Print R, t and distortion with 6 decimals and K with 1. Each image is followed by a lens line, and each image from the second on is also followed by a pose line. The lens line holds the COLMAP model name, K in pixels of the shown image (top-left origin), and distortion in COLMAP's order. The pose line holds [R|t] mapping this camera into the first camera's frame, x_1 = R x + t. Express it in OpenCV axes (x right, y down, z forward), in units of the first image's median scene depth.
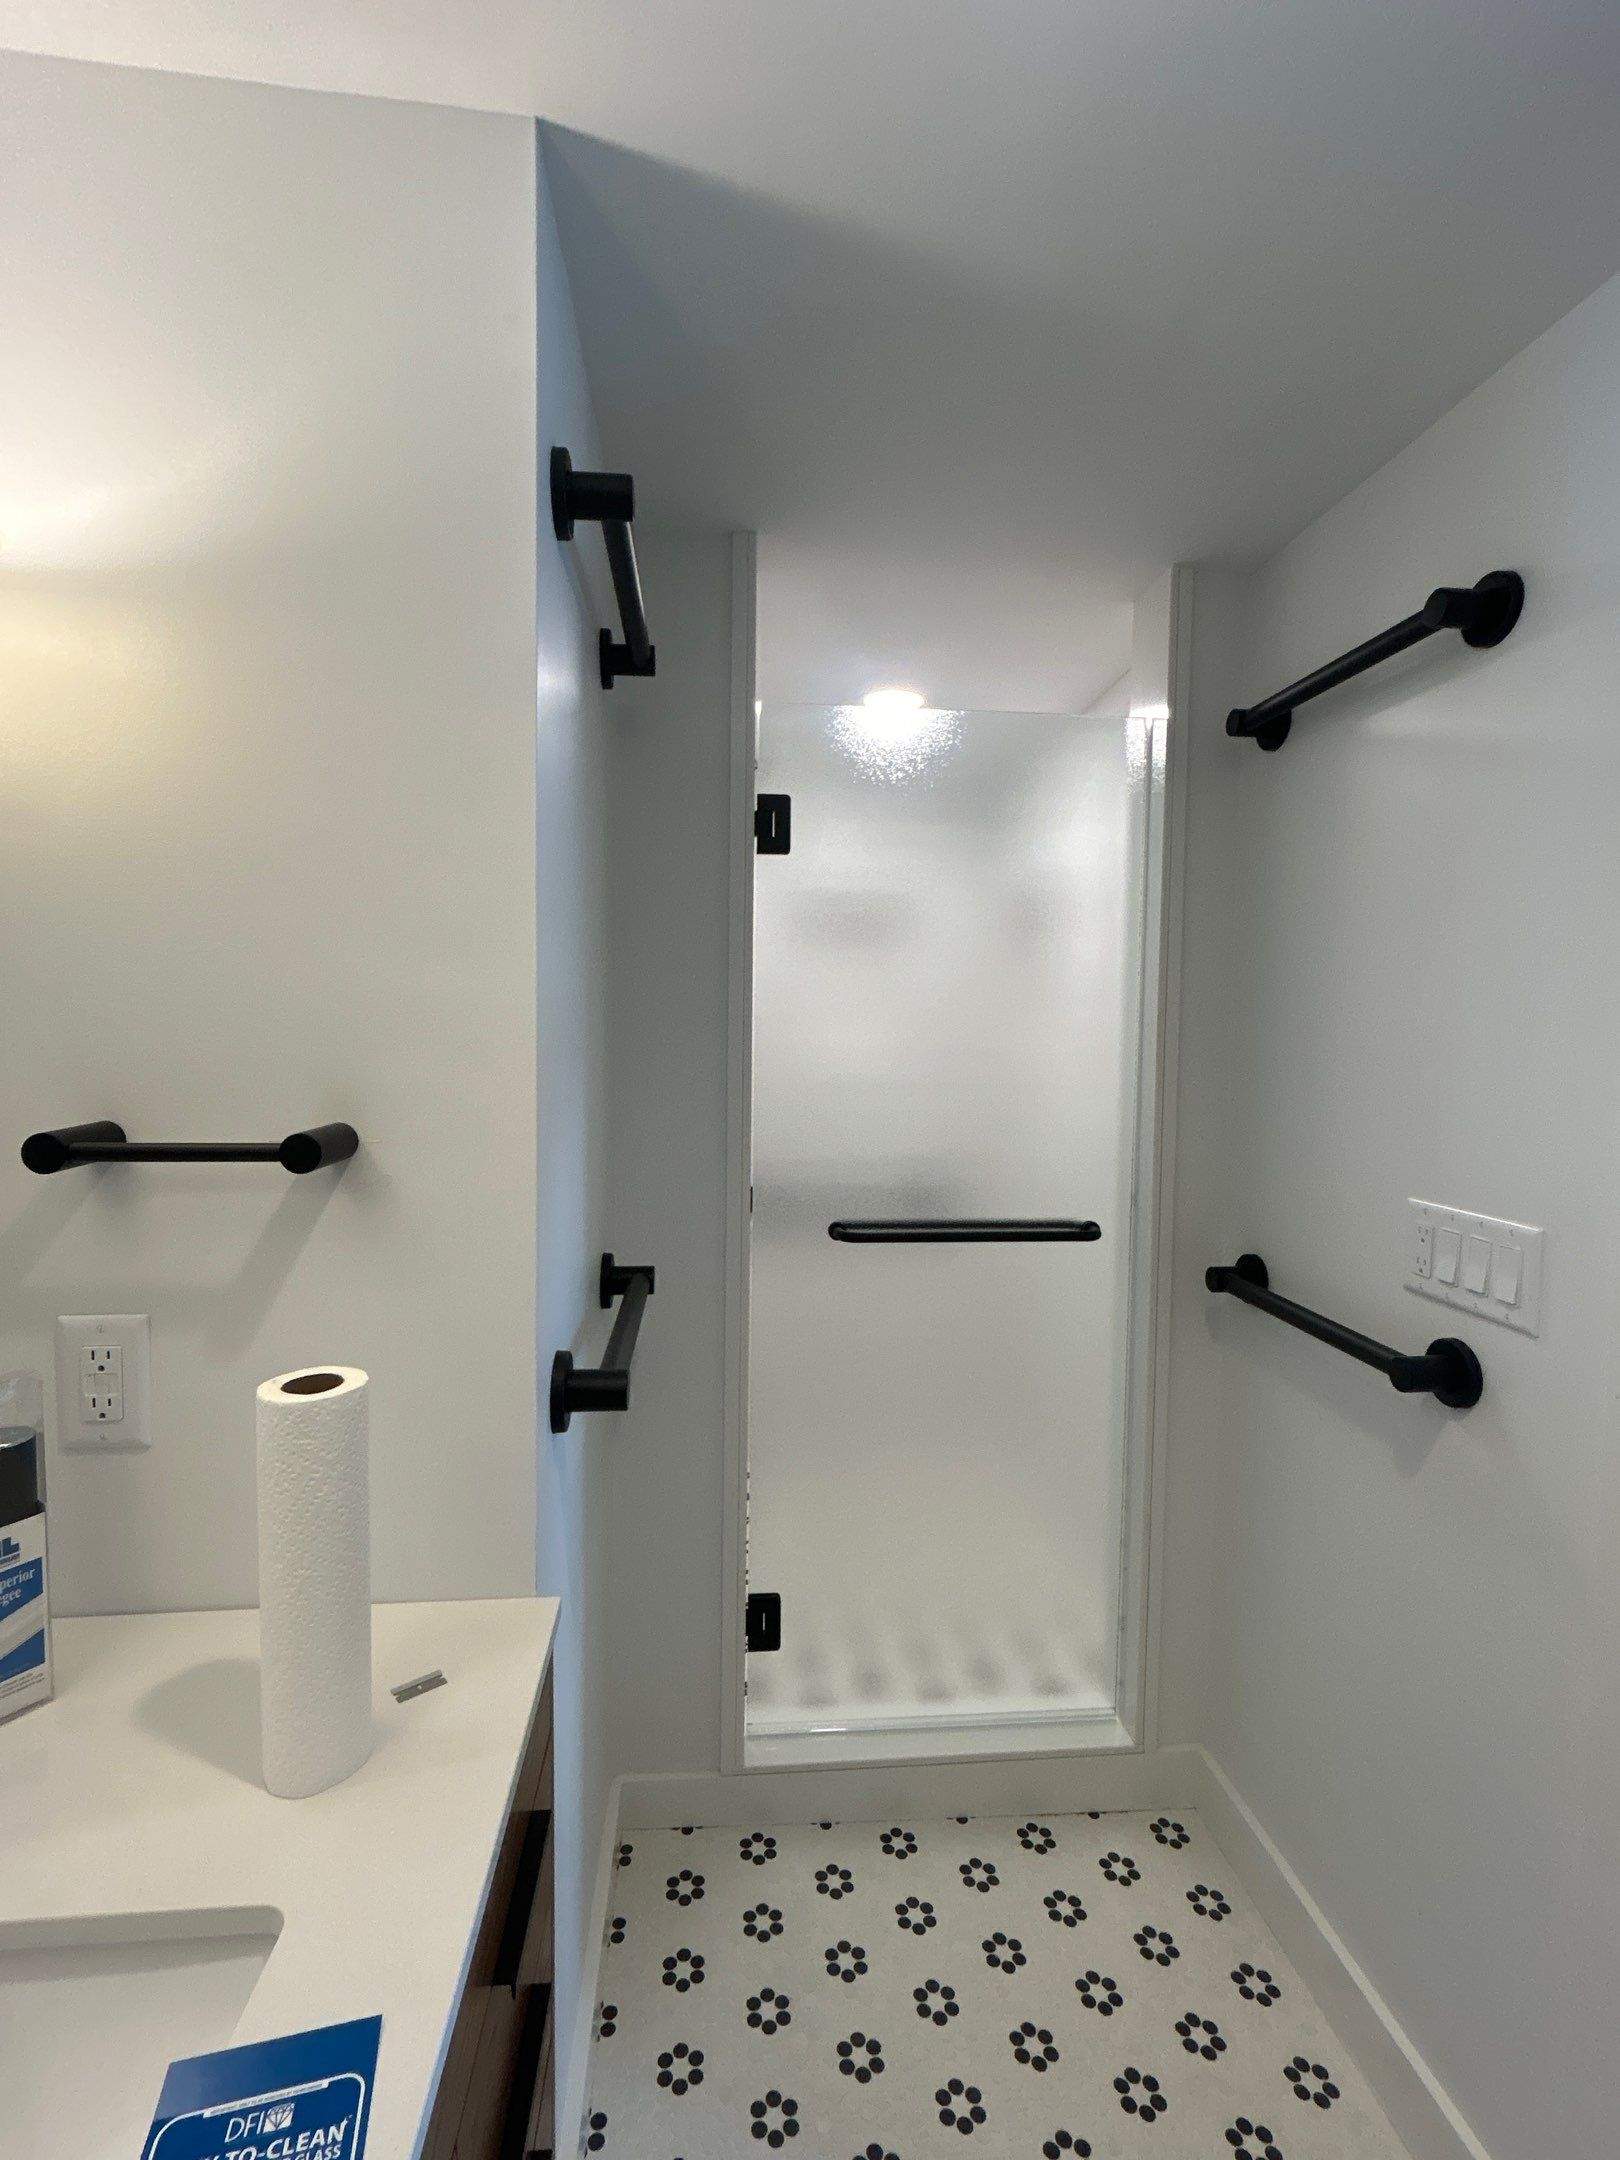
lens RADIAL K [[1005.6, 0, 811.1], [0, 1005.6, 1076.2], [0, 0, 1]] dist [0.002131, -0.000091]
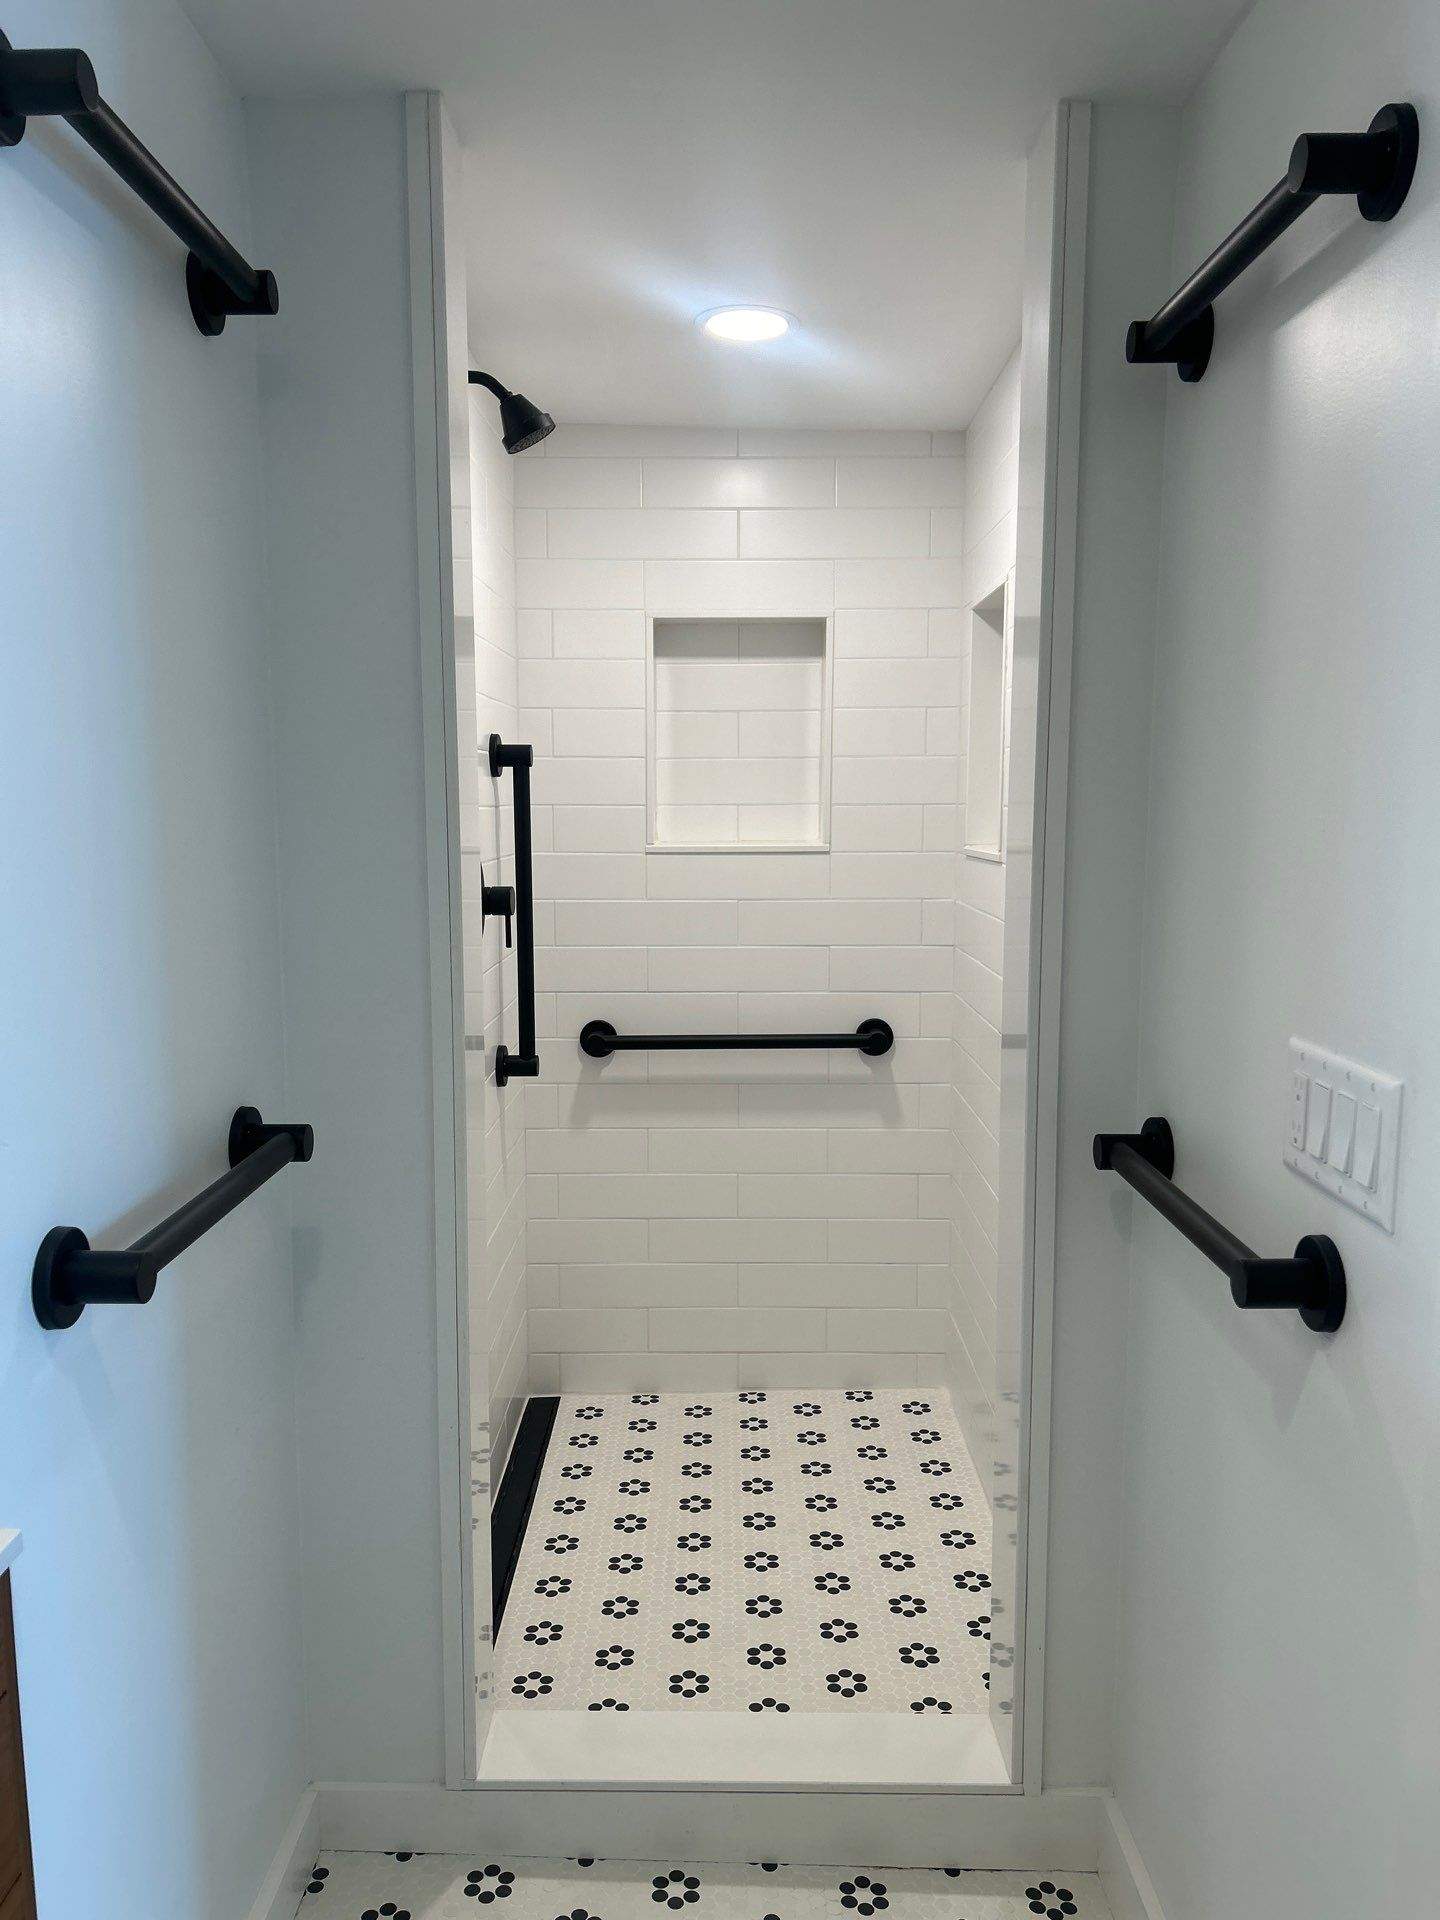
lens RADIAL K [[1444.7, 0, 722.6], [0, 1444.7, 974.2], [0, 0, 1]] dist [0.064841, -0.071085]
pose [[0.995047, 0.000652, -0.099400, 0.280472], [0.006664, 0.997291, 0.073251, -0.000462], [0.099178, -0.073550, 0.992348, -0.041185]]
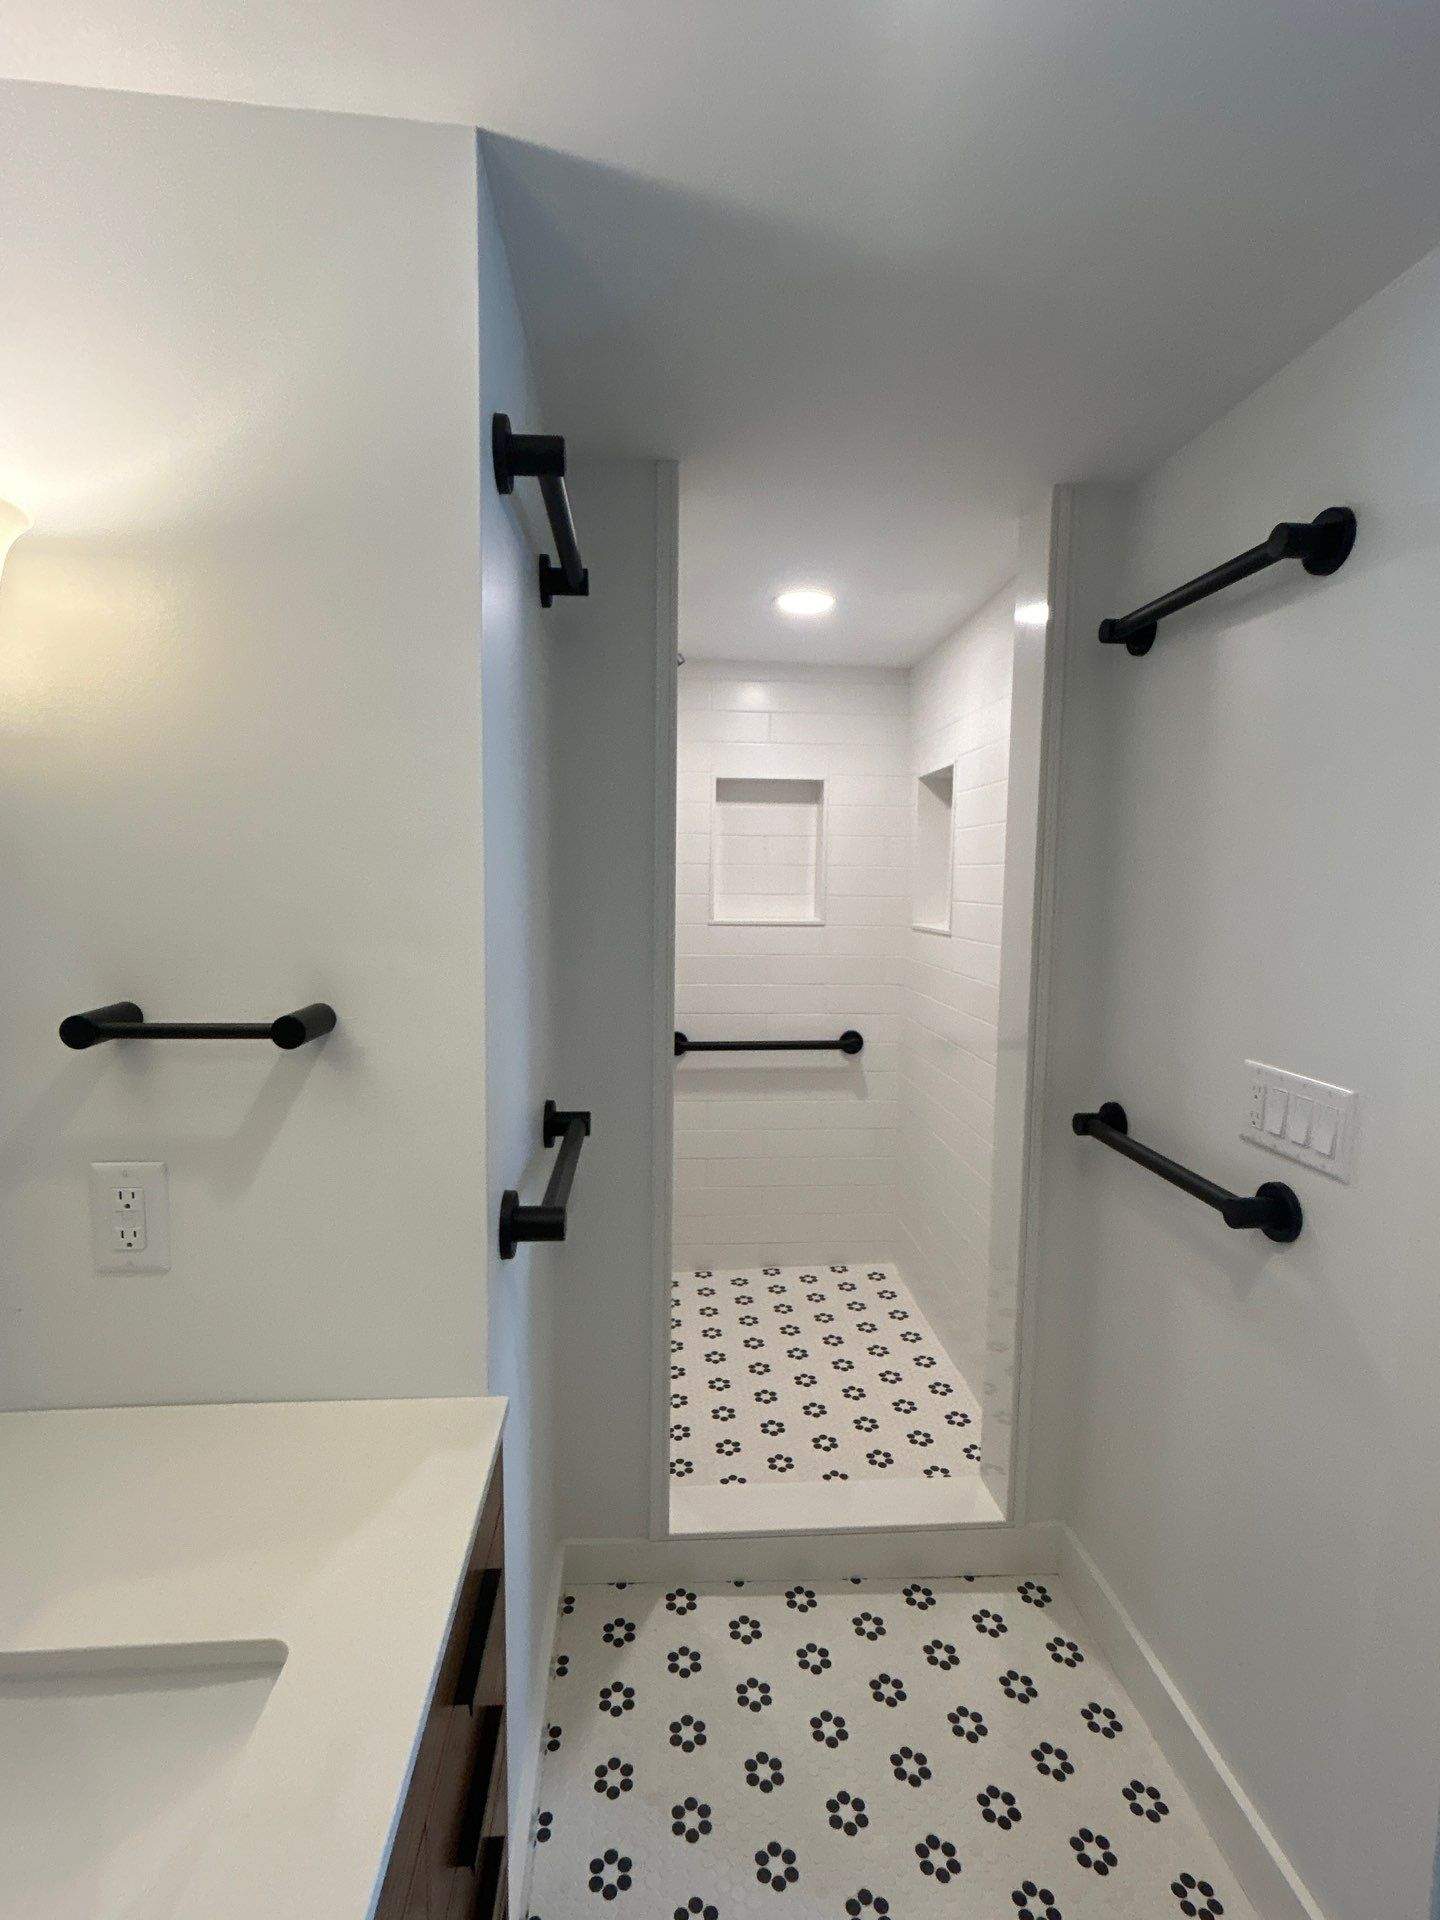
lens RADIAL K [[912.7, 0, 721.6], [0, 912.7, 959.1], [0, 0, 1]] dist [-0.006898, 0.006312]
pose [[0.999802, 0.002354, -0.019742, 0.016658], [-0.001555, 0.999181, 0.040434, -0.031831], [0.019821, -0.040395, 0.998987, -0.039801]]
